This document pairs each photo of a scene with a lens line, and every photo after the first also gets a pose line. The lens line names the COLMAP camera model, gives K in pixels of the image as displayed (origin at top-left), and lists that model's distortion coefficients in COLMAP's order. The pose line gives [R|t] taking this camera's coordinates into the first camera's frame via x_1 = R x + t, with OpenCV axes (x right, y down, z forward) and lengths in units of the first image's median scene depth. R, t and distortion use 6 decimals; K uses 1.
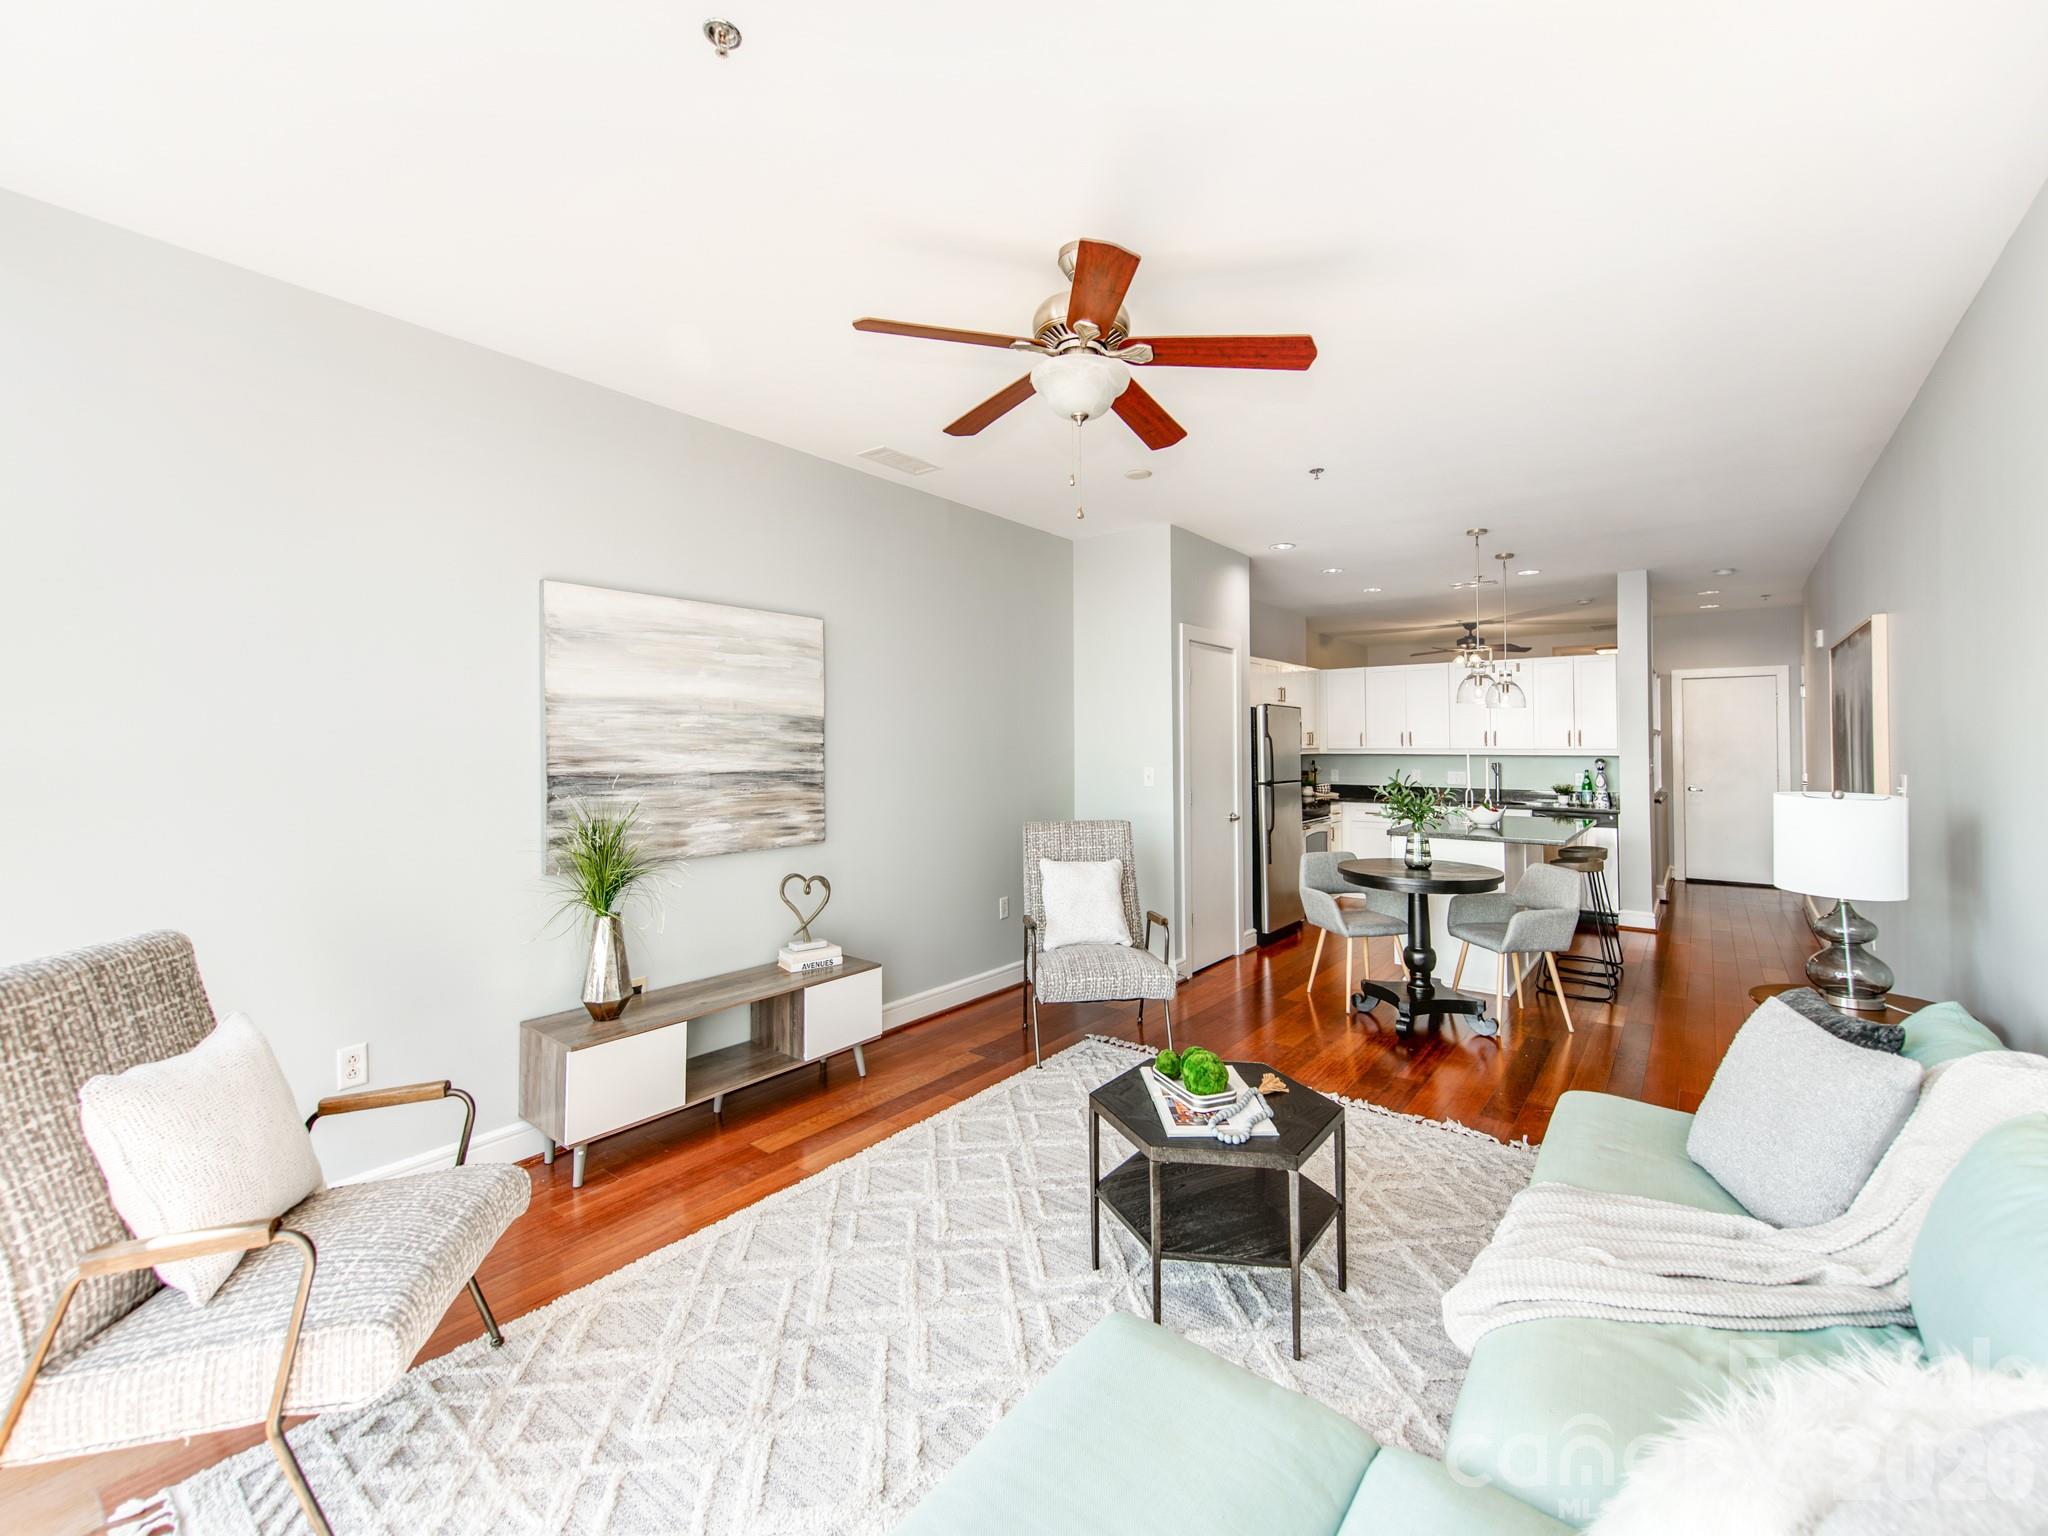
lens RADIAL K [[855.3, 0, 1067.5], [0, 855.3, 719.3], [0, 0, 1]] dist [0.024458, -0.003122]
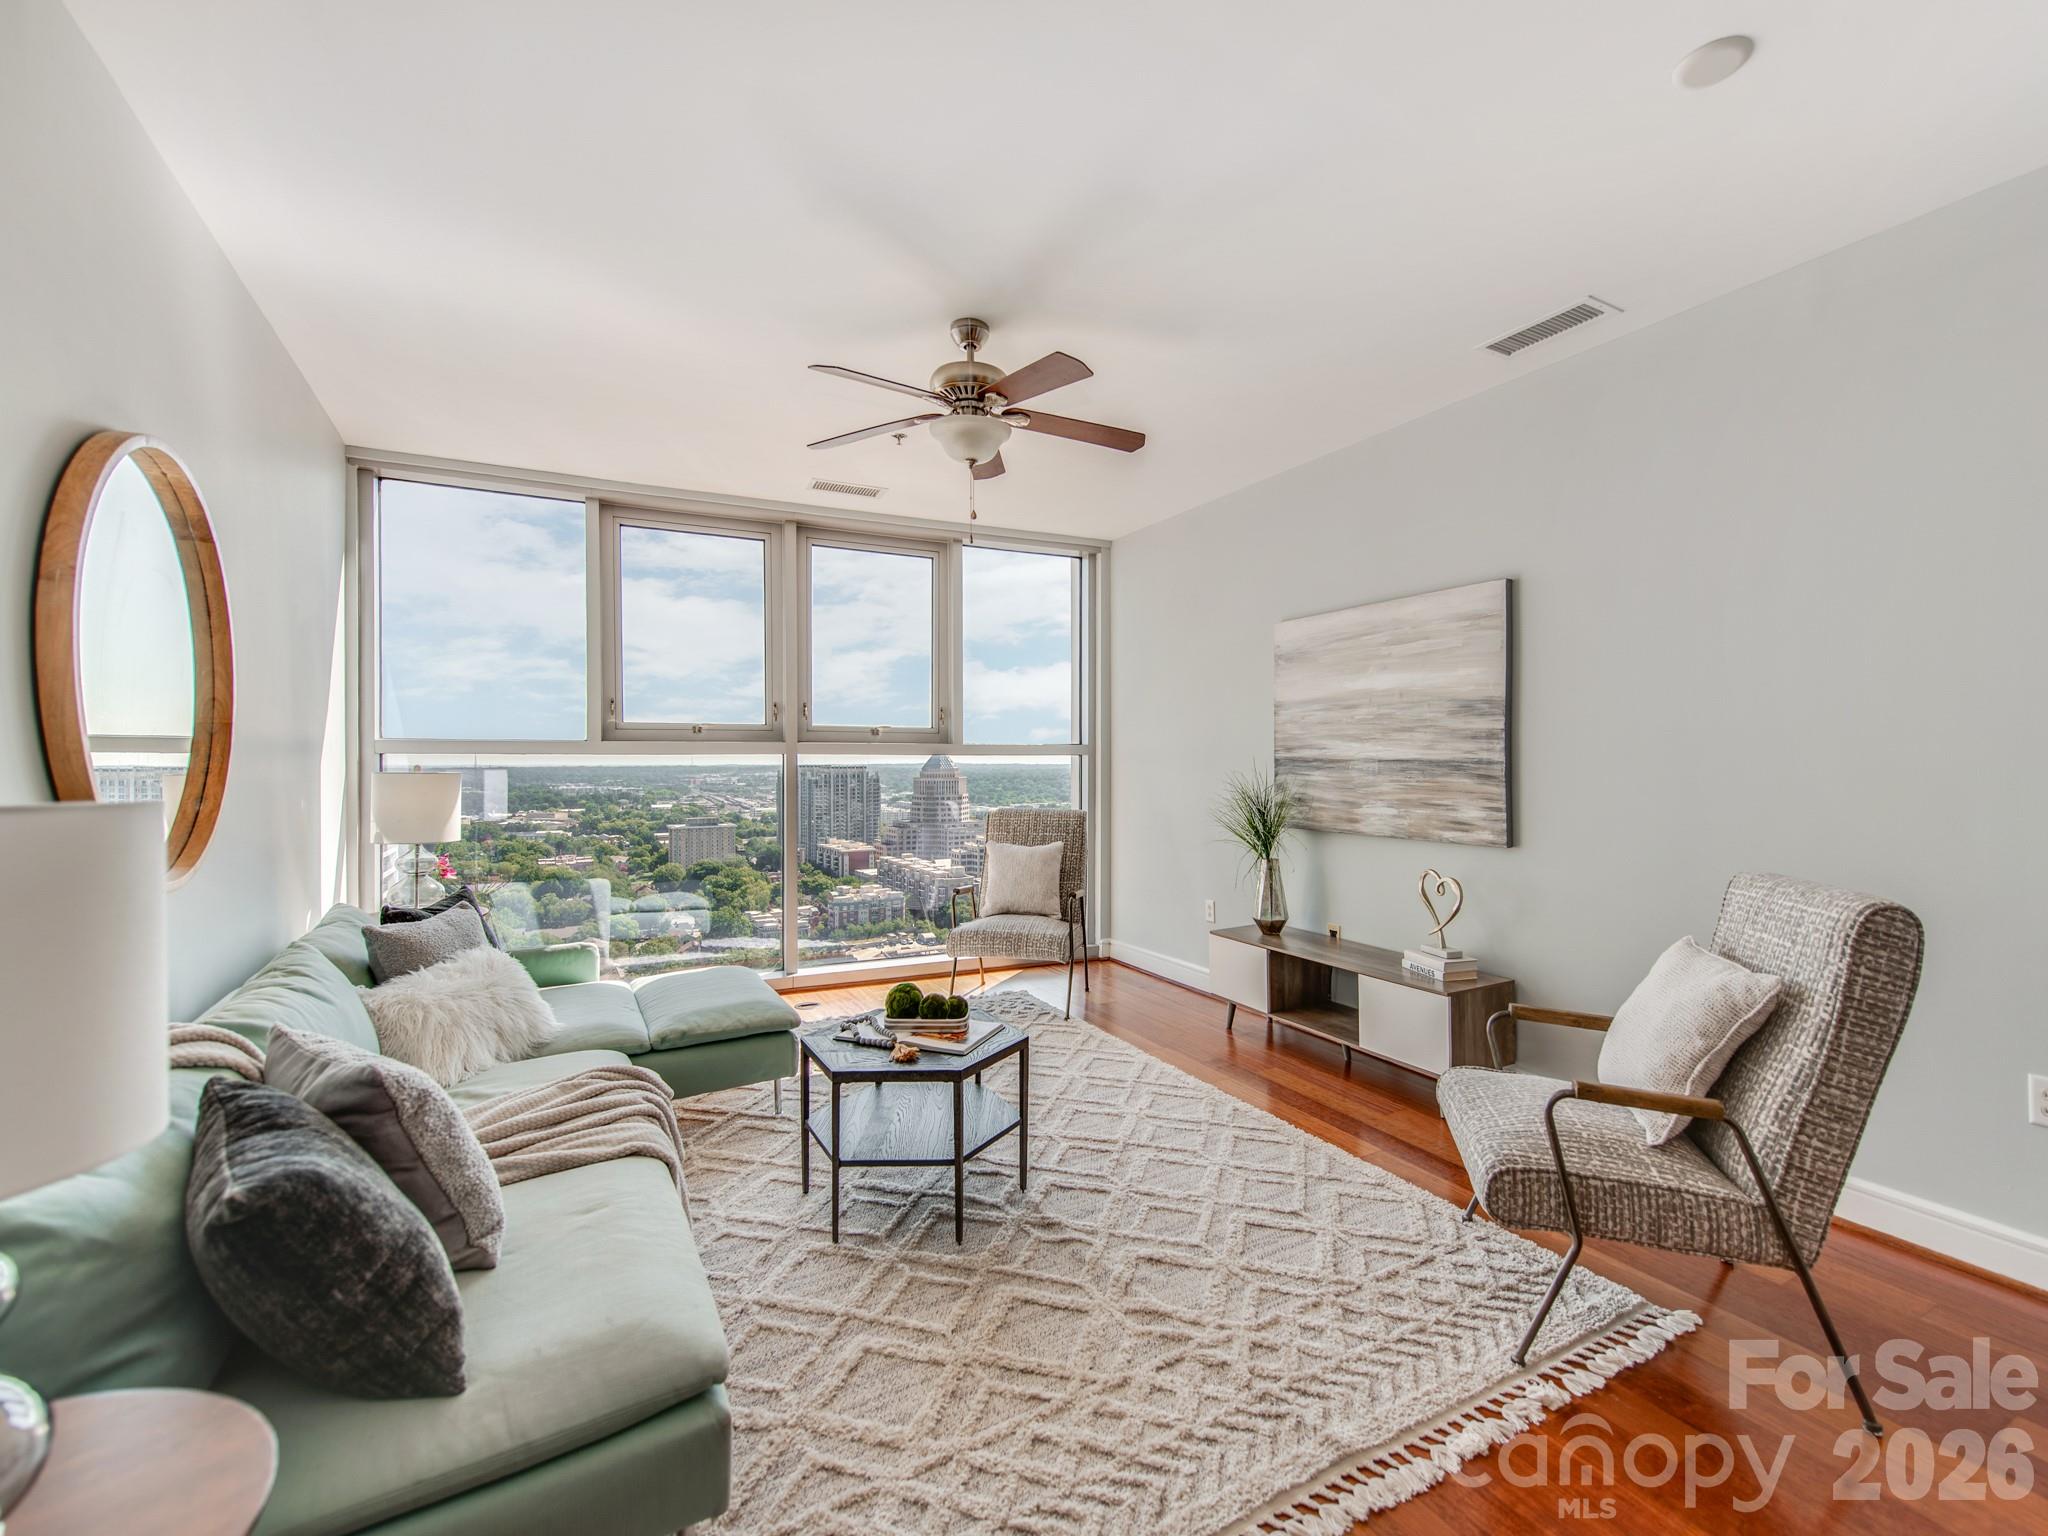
lens RADIAL K [[855.3, 0, 1032.4], [0, 855.3, 764.6], [0, 0, 1]] dist [0.024458, -0.003122]
pose [[-0.421516, 0.005225, -0.906806, 0.692259], [0.026791, 0.999619, -0.006693, 0.058874], [0.906425, -0.027115, -0.421496, 0.976847]]
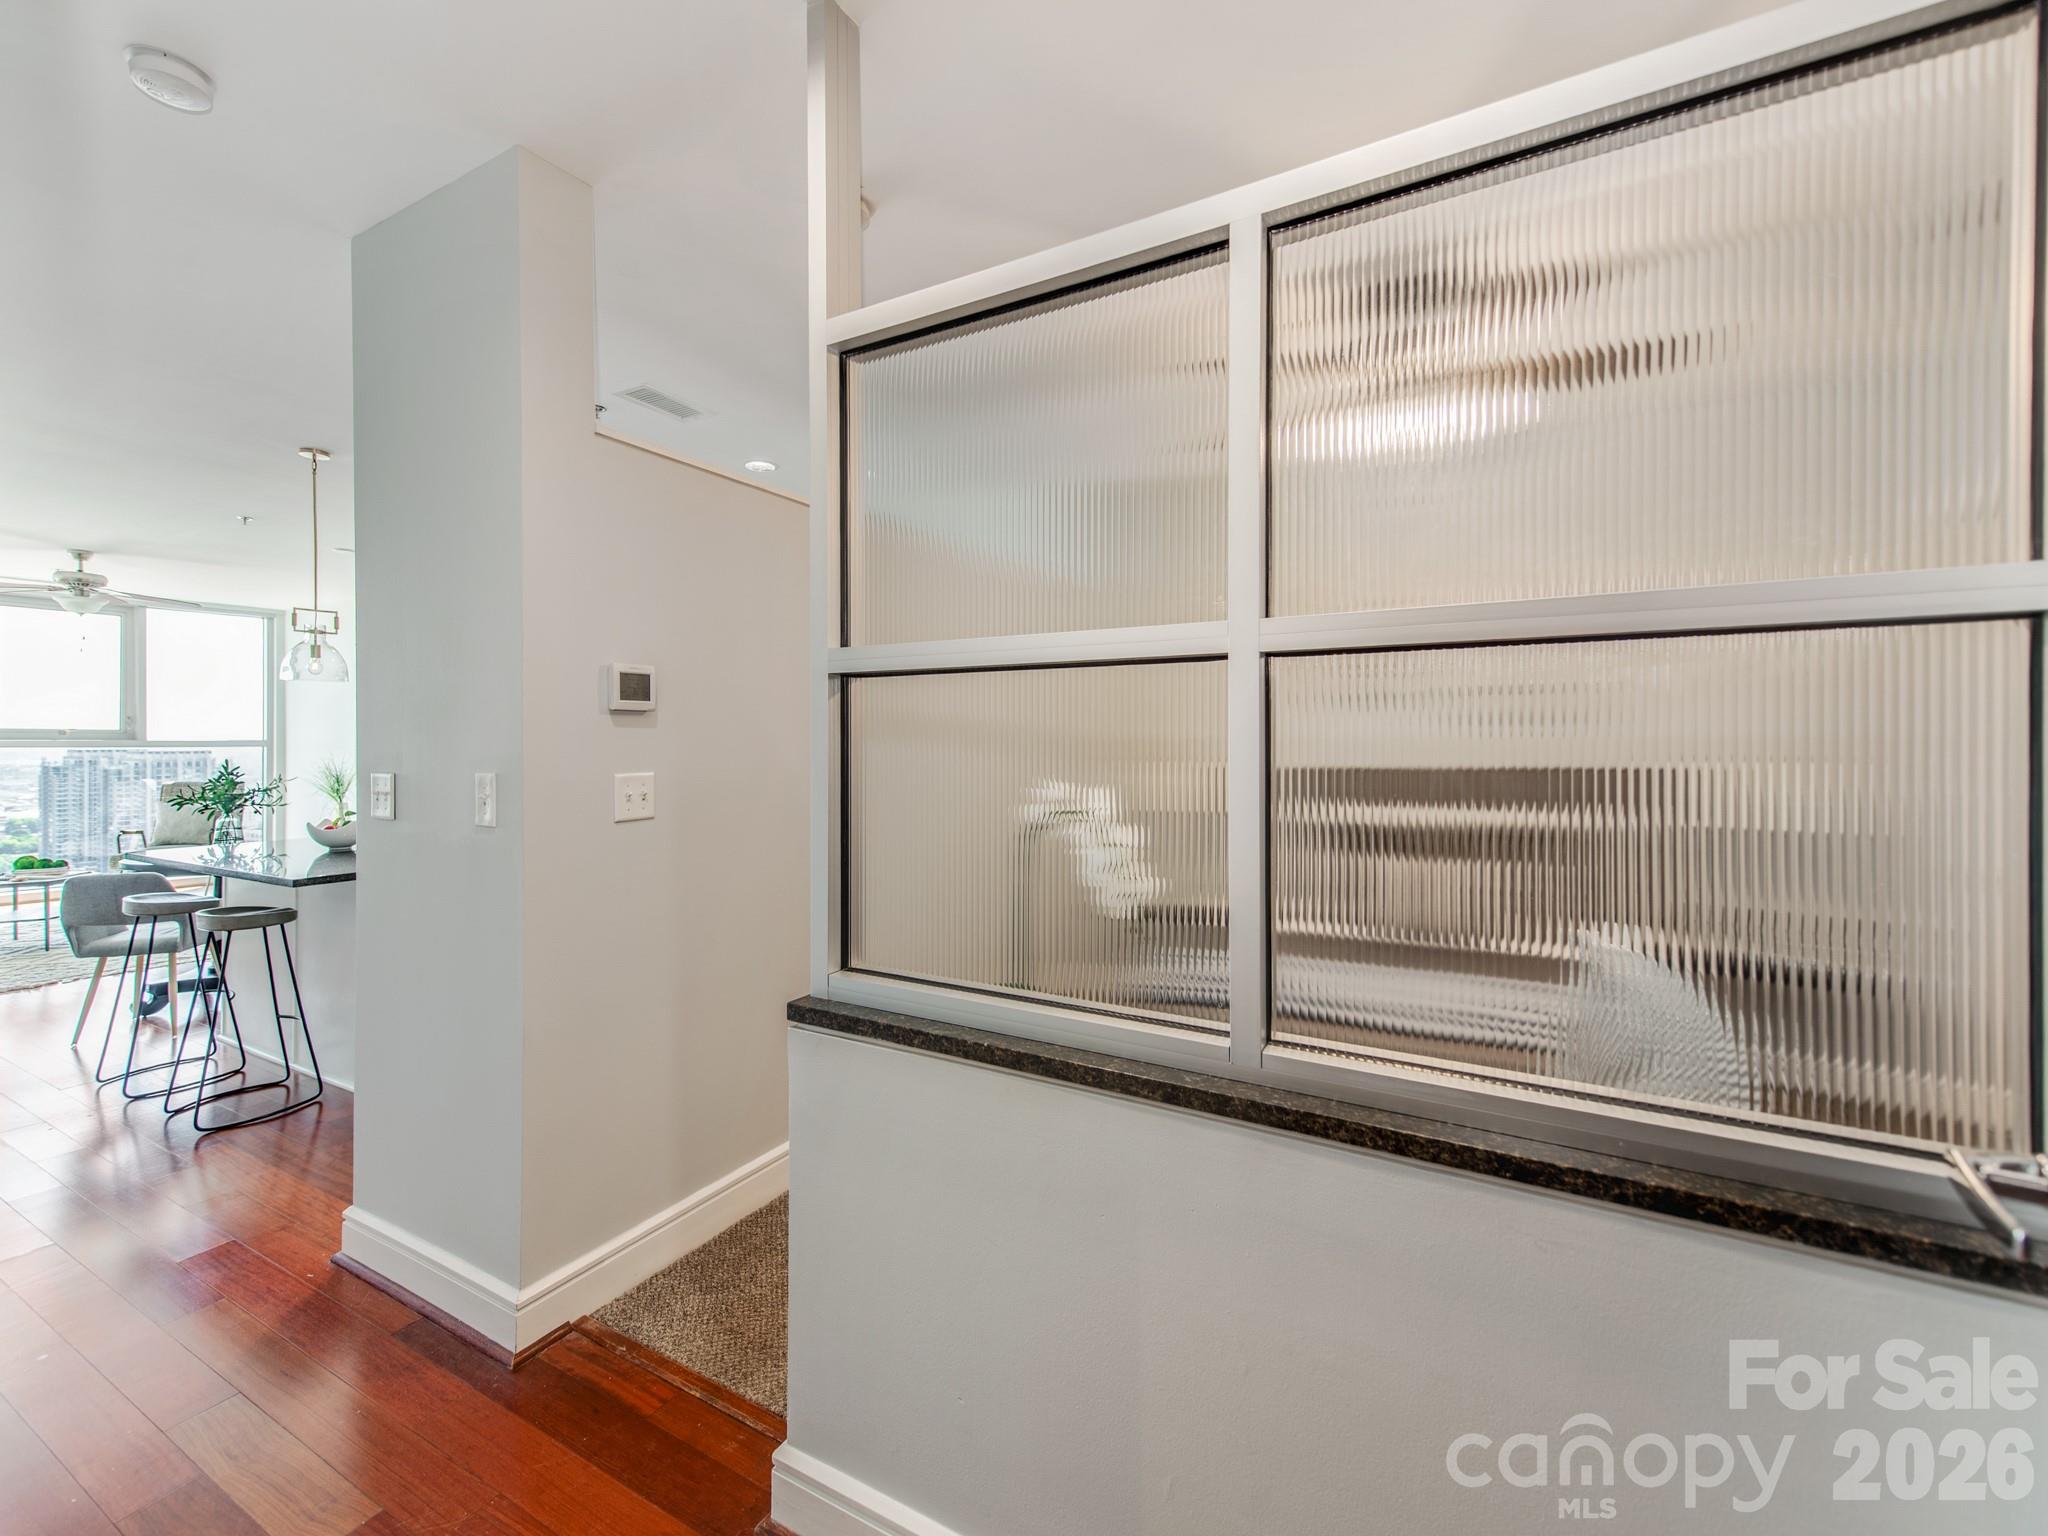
lens RADIAL K [[855.3, 0, 984.8], [0, 855.3, 734.9], [0, 0, 1]] dist [0.024458, -0.003122]
pose [[0.097636, -0.005512, -0.995207, 1.892459], [0.032388, 0.999473, -0.002358, 0.071734], [0.994695, -0.032002, 0.097763, 2.203143]]
